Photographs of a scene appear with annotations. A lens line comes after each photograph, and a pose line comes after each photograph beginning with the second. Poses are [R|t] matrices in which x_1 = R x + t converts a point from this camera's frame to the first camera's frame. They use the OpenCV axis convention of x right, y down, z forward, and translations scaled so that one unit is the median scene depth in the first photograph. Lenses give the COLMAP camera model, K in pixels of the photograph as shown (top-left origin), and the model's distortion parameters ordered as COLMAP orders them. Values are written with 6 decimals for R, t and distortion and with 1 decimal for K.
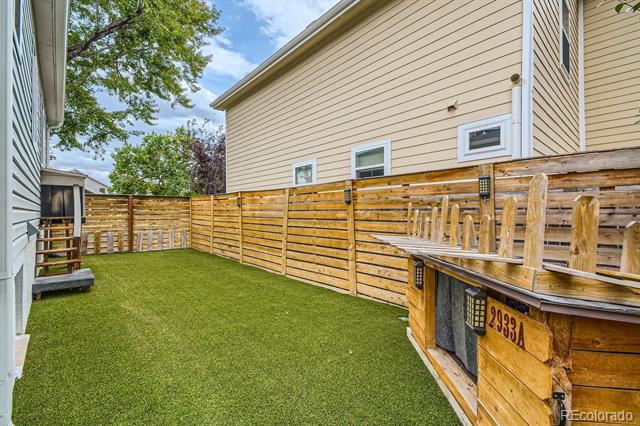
lens RADIAL K [[288.7, 0, 332.5], [0, 288.7, 211.8], [0, 0, 1]] dist [0.063987, -0.032954]
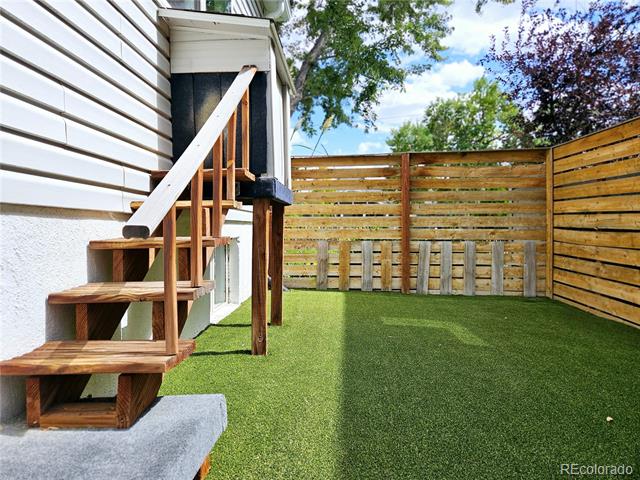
lens RADIAL K [[419.9, 0, 320.0], [0, 419.9, 240.0], [0, 0, 1]] dist [-0.002640, -0.000324]
pose [[0.691125, 0.022470, -0.722386, -0.328757], [-0.002358, 0.999581, 0.028837, 0.044059], [0.722731, -0.018227, 0.690889, 0.487429]]
